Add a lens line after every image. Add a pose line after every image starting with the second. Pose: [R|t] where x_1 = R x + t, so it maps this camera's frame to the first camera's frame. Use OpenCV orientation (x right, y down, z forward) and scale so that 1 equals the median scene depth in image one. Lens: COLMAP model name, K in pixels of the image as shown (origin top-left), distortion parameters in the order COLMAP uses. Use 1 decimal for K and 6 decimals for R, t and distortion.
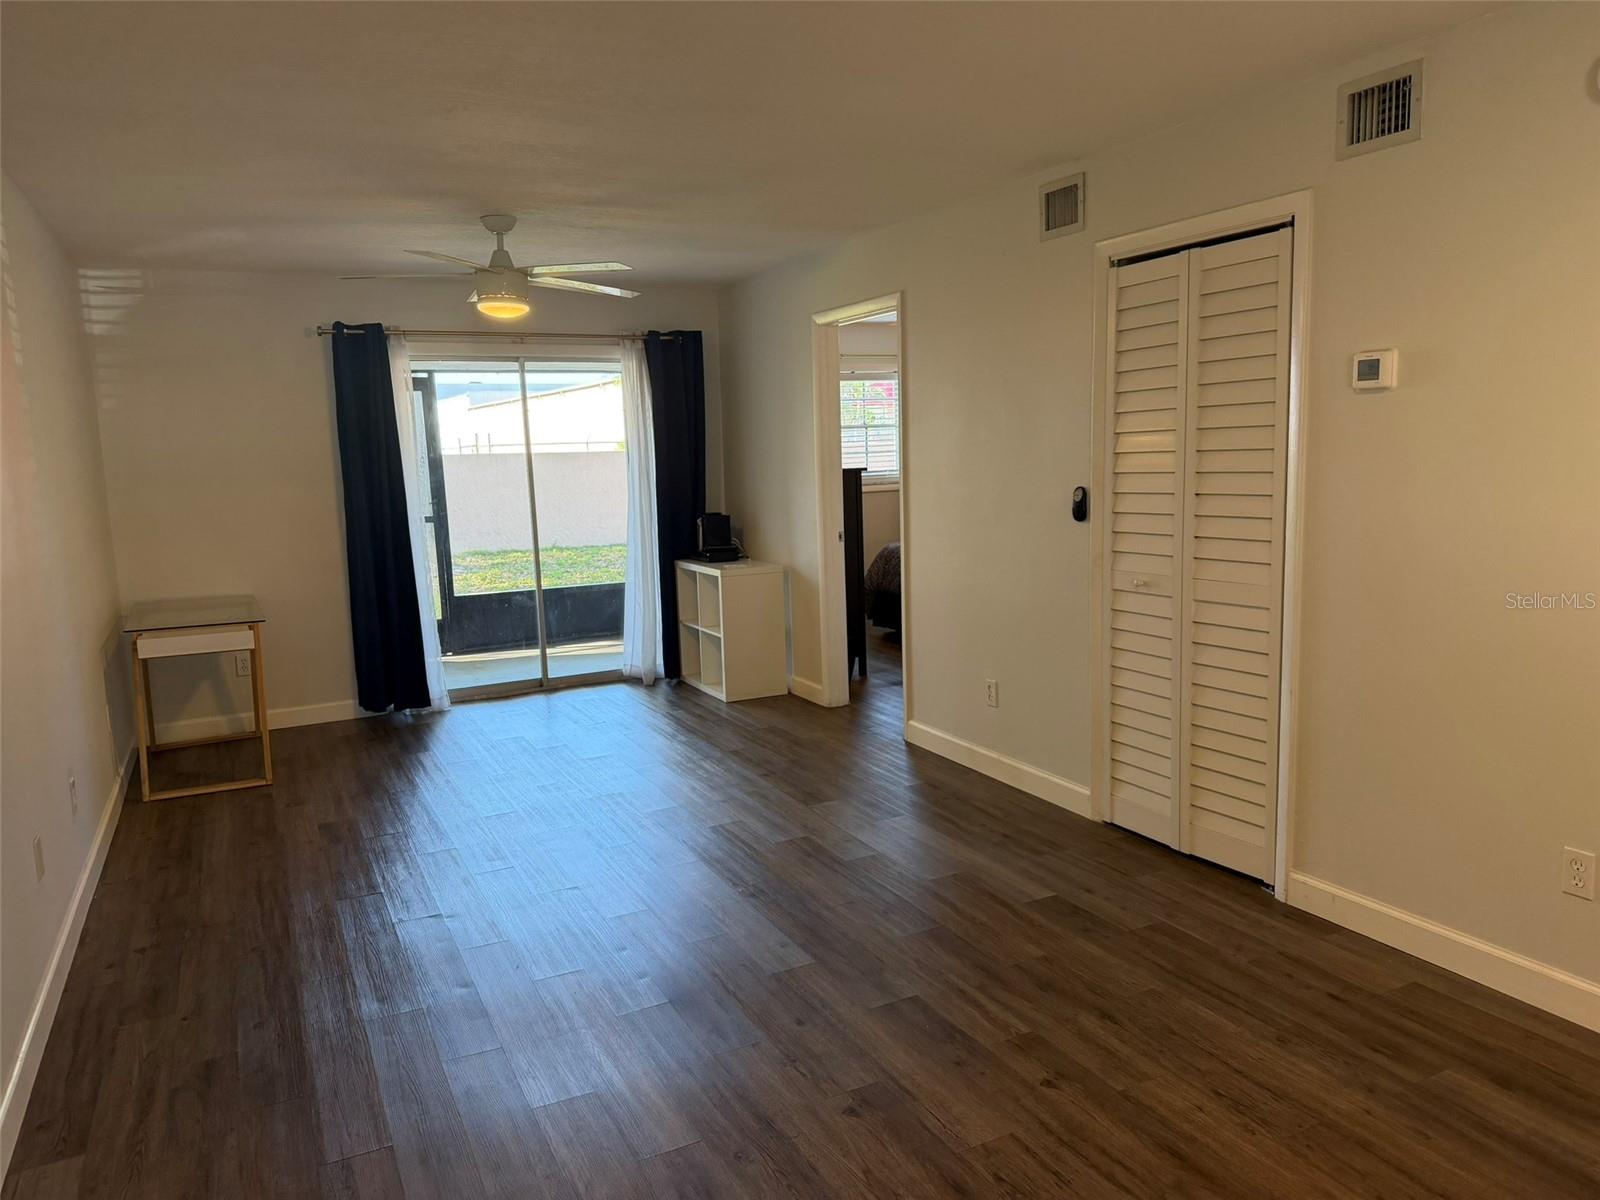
lens RADIAL K [[1104.8, 0, 800.0], [0, 1104.8, 600.0], [0, 0, 1]] dist [-0.000480, 0.000720]
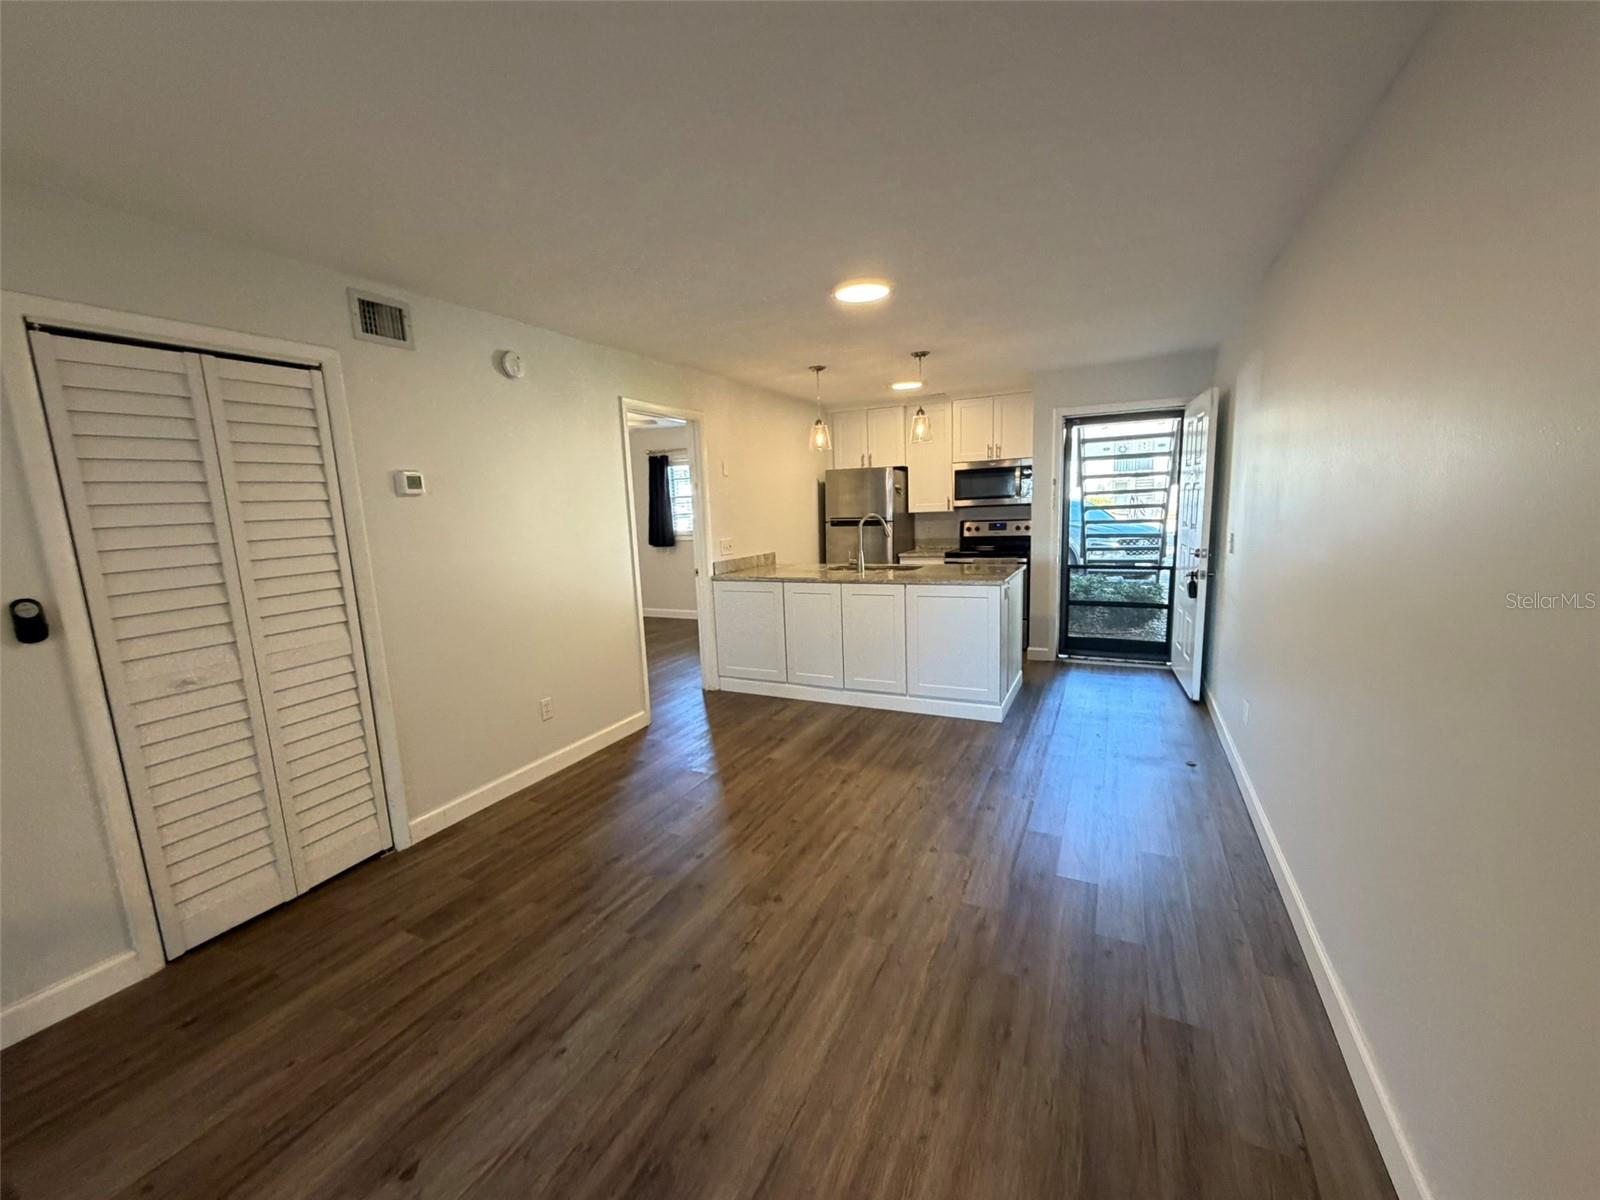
lens RADIAL K [[637.1, 0, 800.0], [0, 637.1, 600.0], [0, 0, 1]] dist [-0.000733, -0.000167]
pose [[-0.596070, -0.072983, 0.799609, -0.563854], [0.167514, 0.962643, 0.212737, -0.142147], [-0.785264, 0.260752, -0.561577, 1.091750]]
